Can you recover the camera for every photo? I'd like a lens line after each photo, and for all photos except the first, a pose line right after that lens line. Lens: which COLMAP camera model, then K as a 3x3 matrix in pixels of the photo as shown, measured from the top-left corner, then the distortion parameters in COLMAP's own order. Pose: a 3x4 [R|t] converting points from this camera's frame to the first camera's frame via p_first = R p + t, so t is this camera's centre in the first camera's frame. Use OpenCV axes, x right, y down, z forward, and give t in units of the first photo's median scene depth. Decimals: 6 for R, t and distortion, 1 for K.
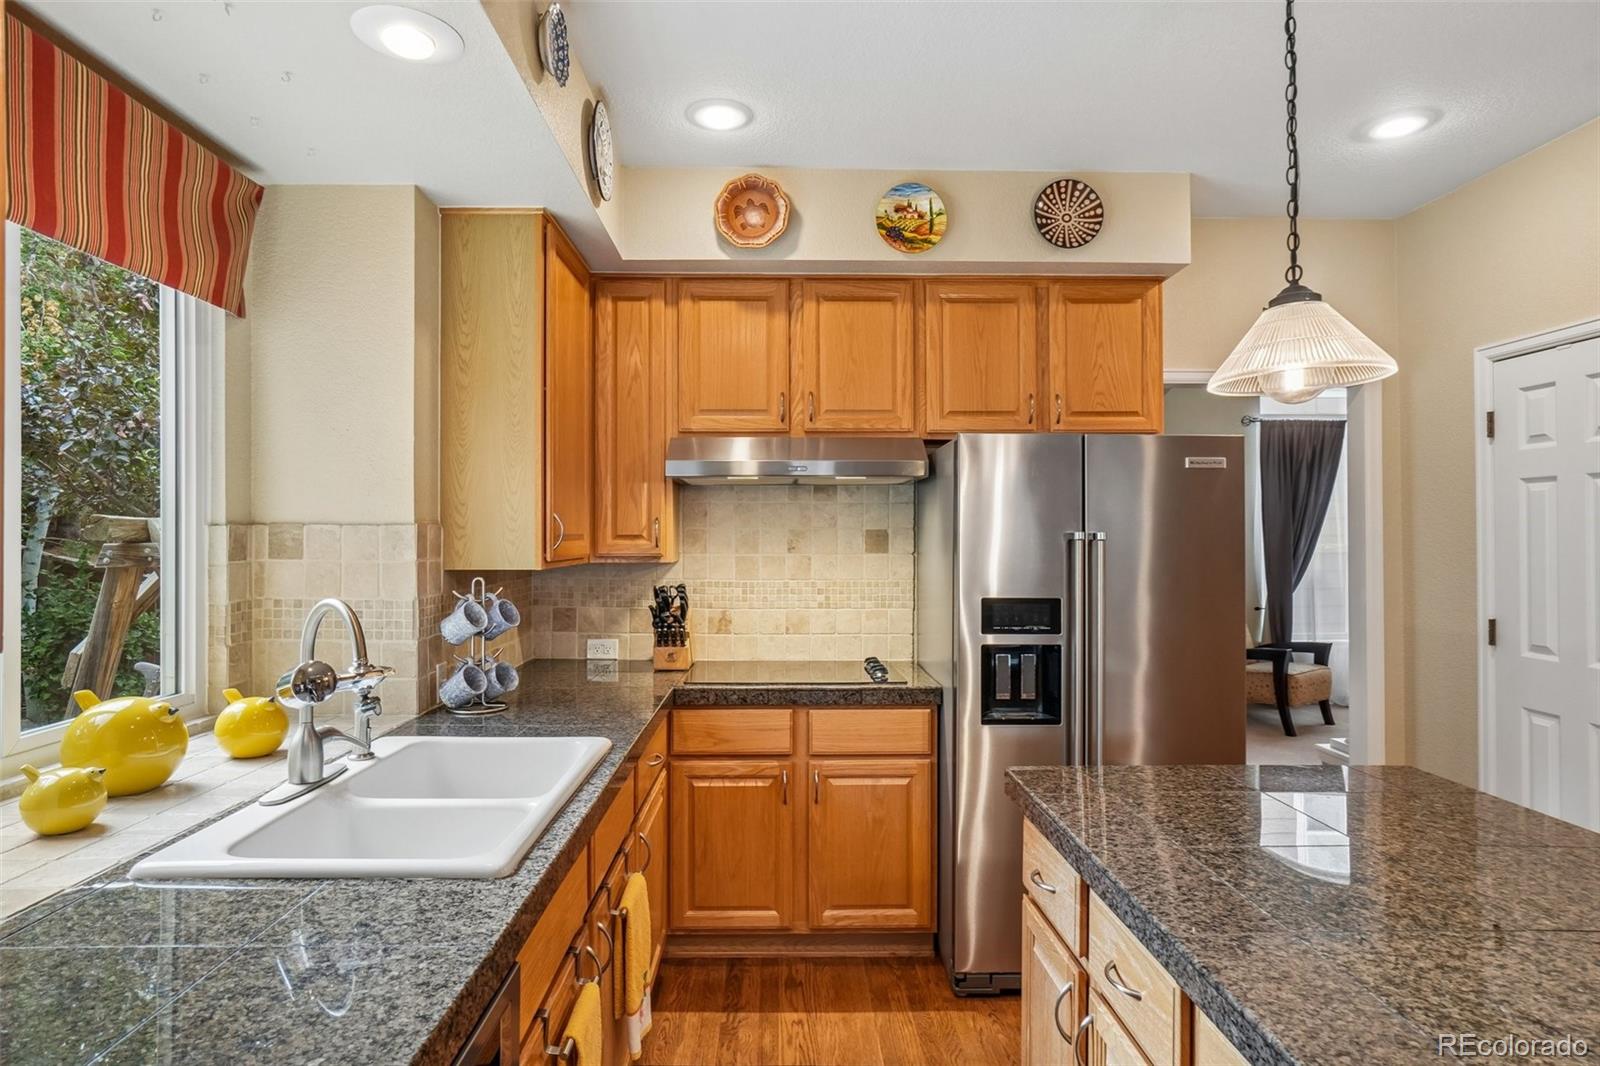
lens RADIAL K [[875.3, 0, 793.5], [0, 875.3, 528.5], [0, 0, 1]] dist [-0.031072, 0.021334]
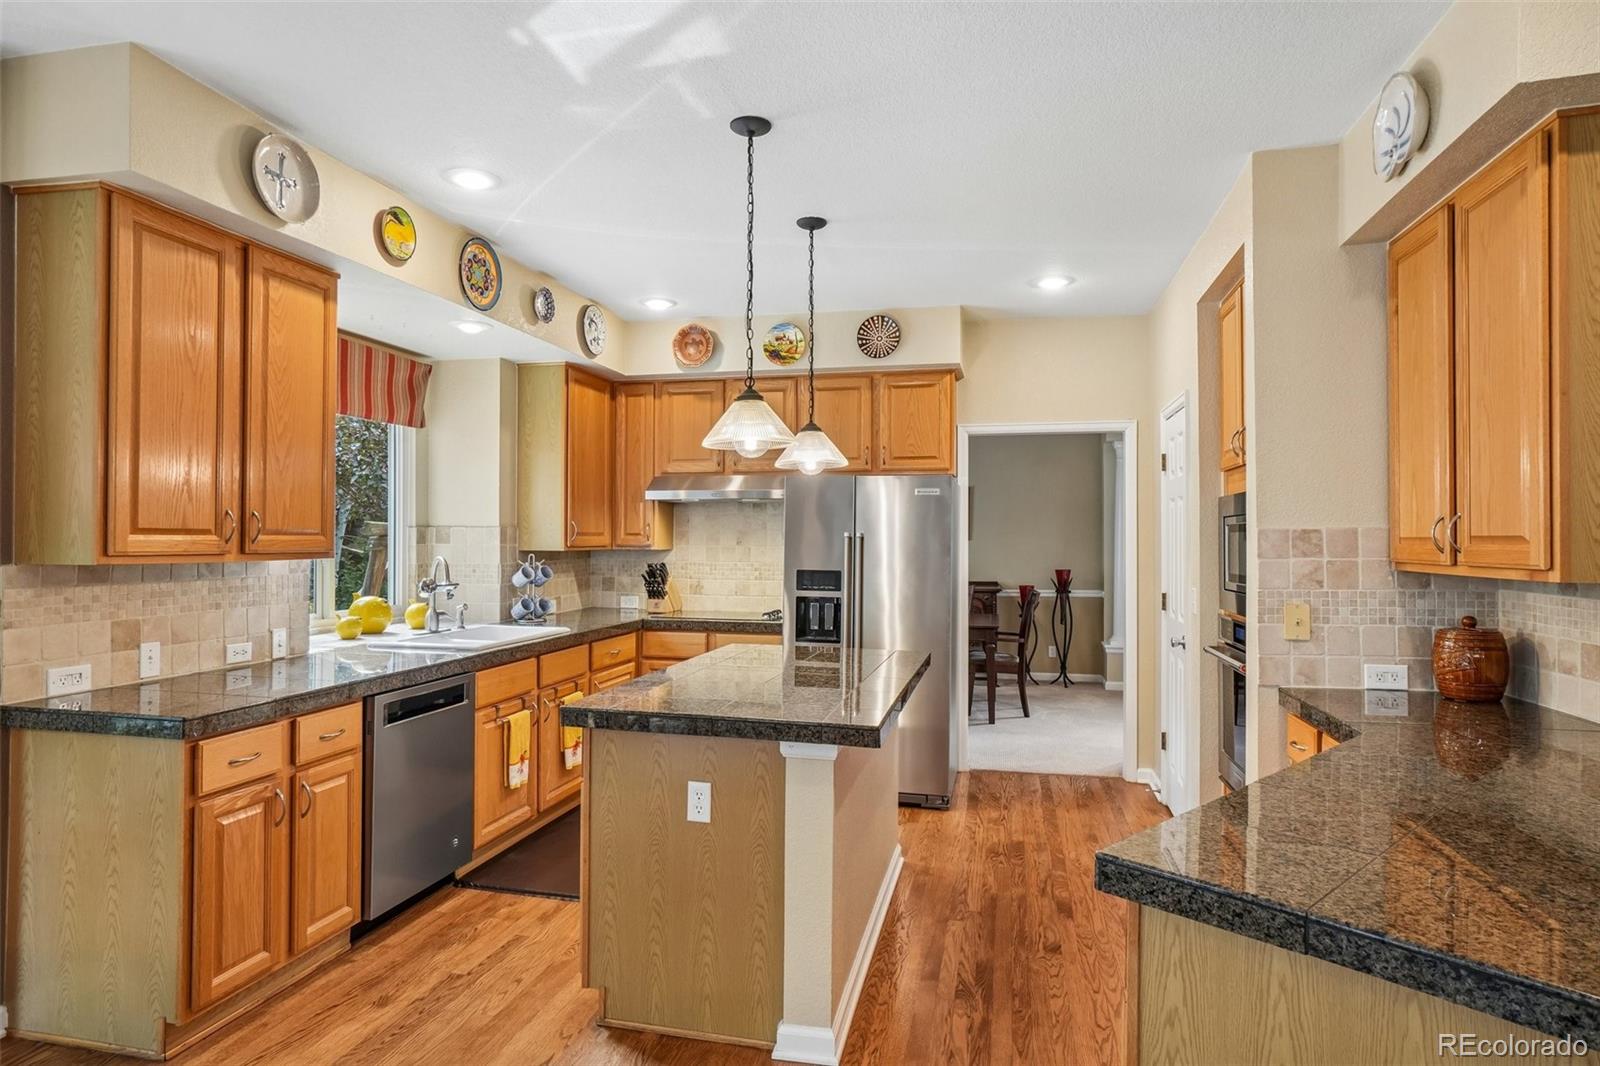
lens RADIAL K [[906.1, 0, 795.1], [0, 906.1, 529.8], [0, 0, 1]] dist [-0.007024, 0.002073]
pose [[0.968799, 0.003608, -0.247822, 0.582299], [-0.003939, 0.999992, -0.000841, 0.000730], [0.247817, 0.001791, 0.968805, -0.671184]]
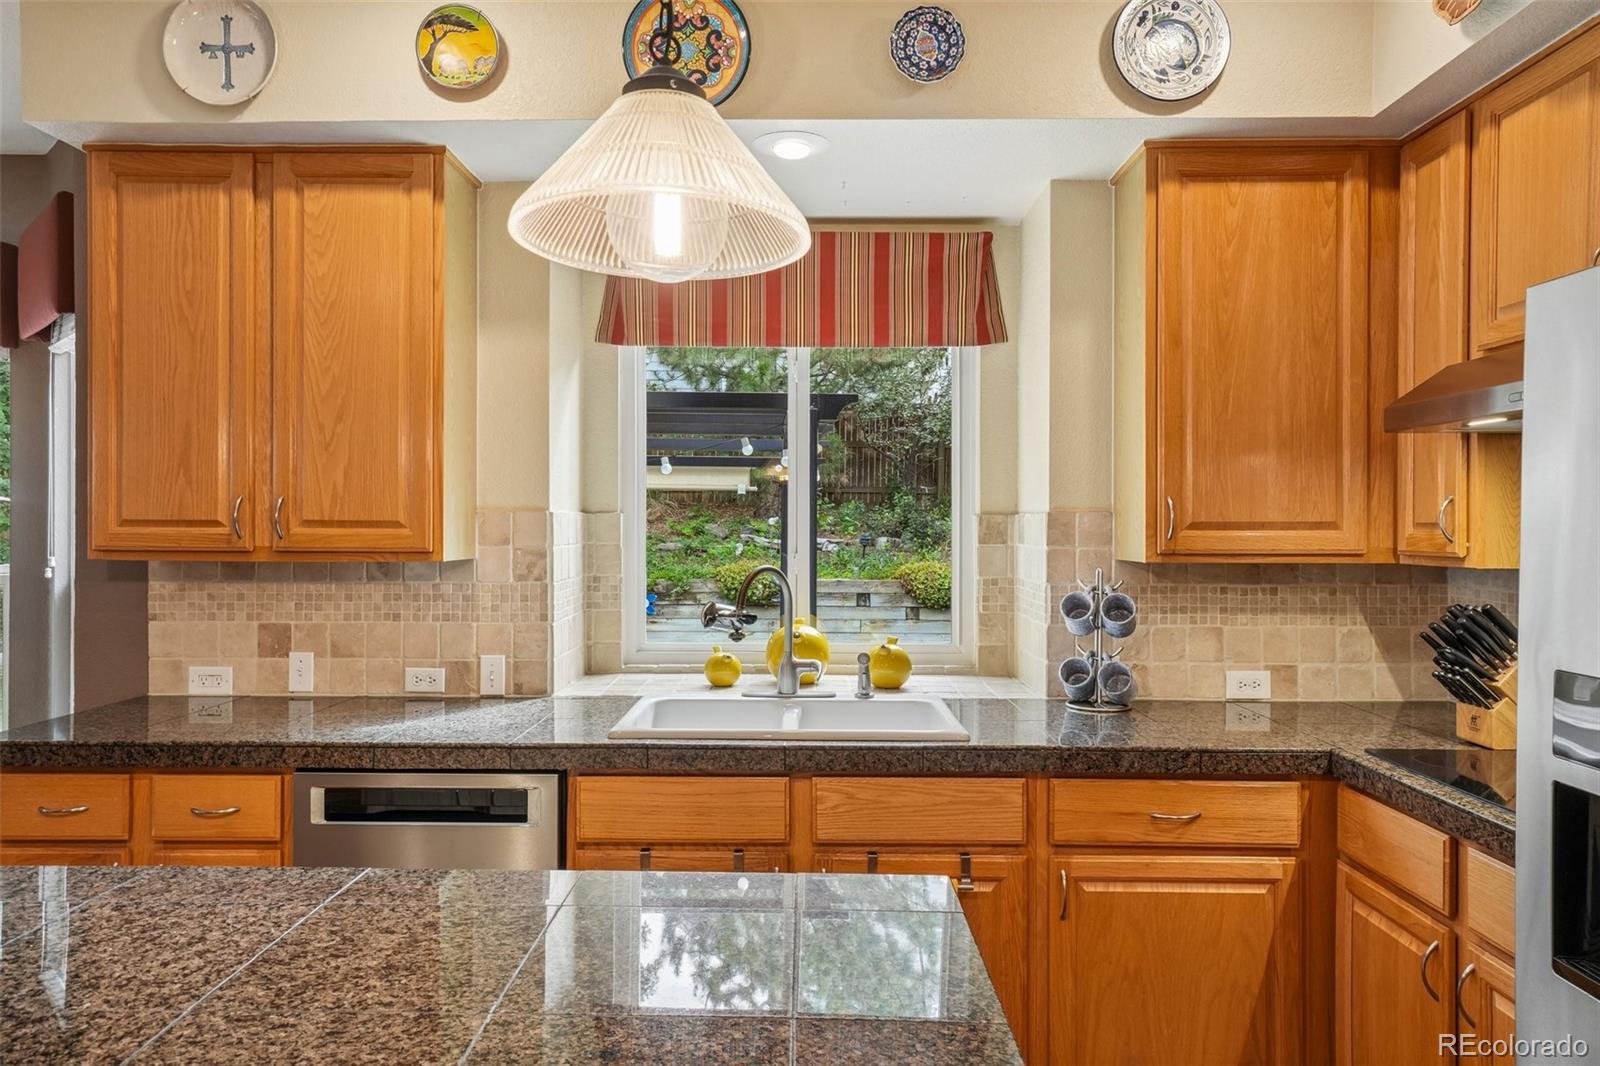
lens RADIAL K [[1066.6, 0, 773.9], [0, 1066.6, 529.6], [0, 0, 1]] dist [0.024431, 0.001545]
pose [[-0.038005, 0.002849, -0.999274, 0.653044], [0.002389, 0.999993, 0.002760, 0.007956], [0.999275, -0.002283, -0.038011, 0.566159]]
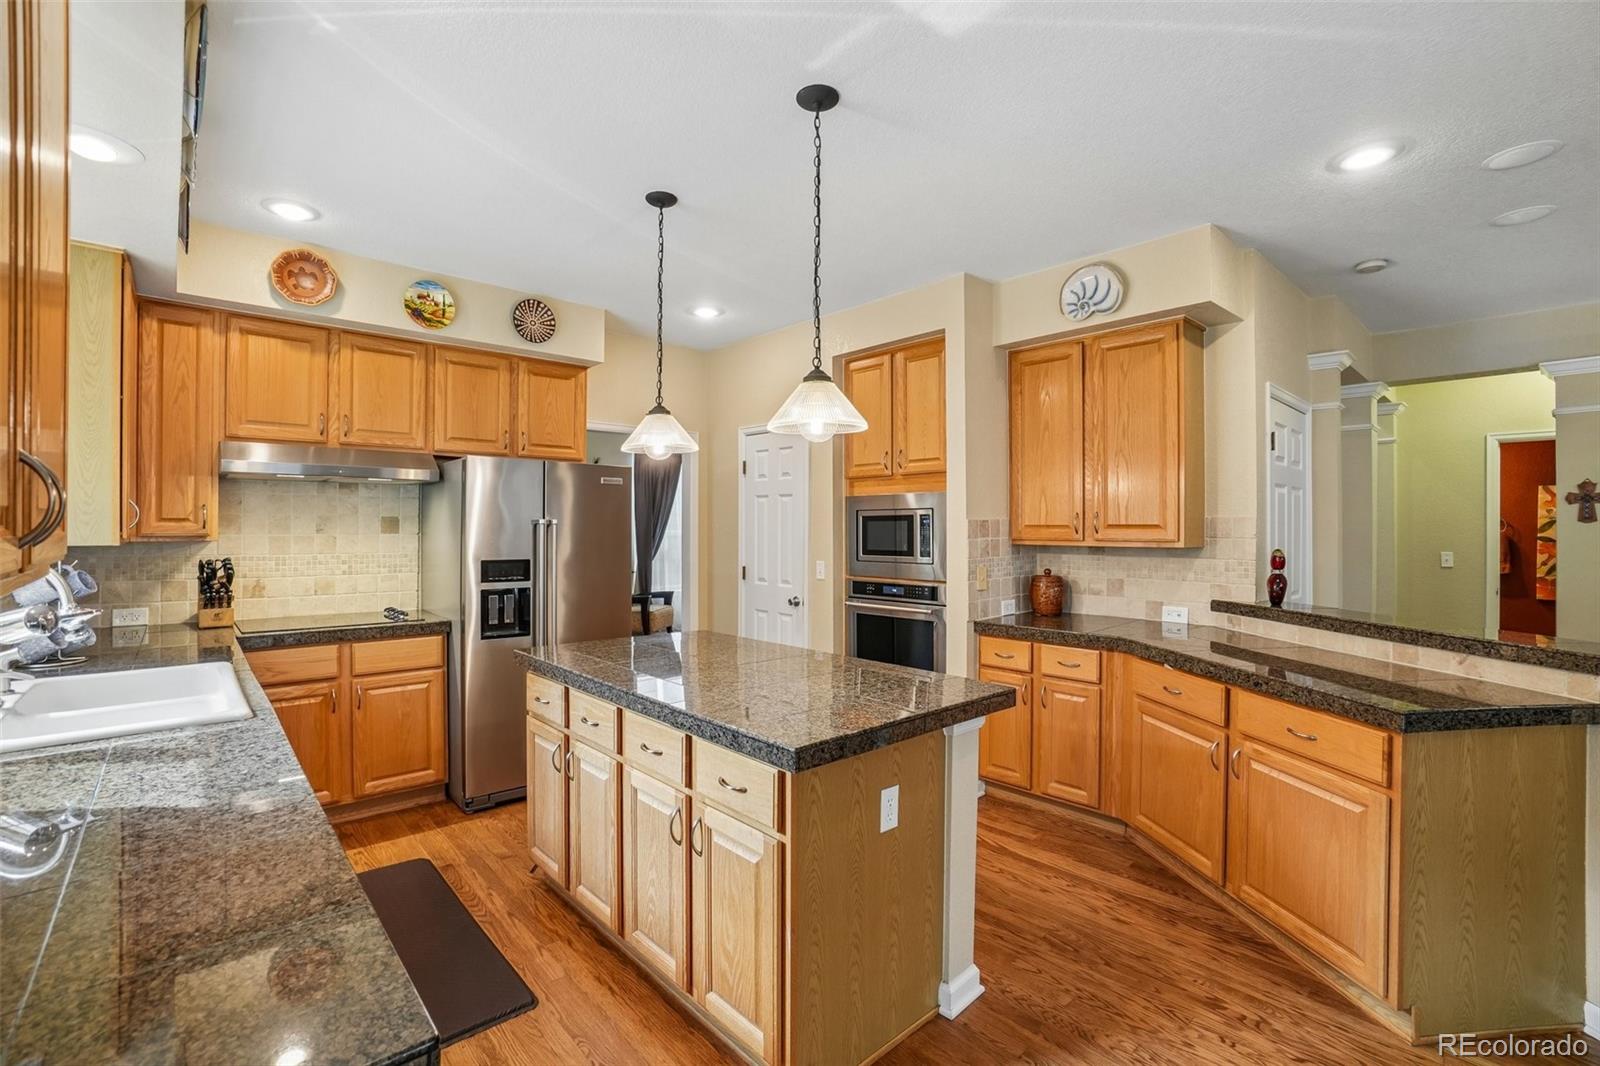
lens RADIAL K [[704.9, 0, 789.2], [0, 704.9, 527.1], [0, 0, 1]] dist [-0.065497, 0.023643]
pose [[0.753832, 0.003957, 0.657056, -0.169789], [-0.010138, 0.999933, 0.005609, 0.006026], [-0.656989, -0.010890, 0.753821, -0.277332]]
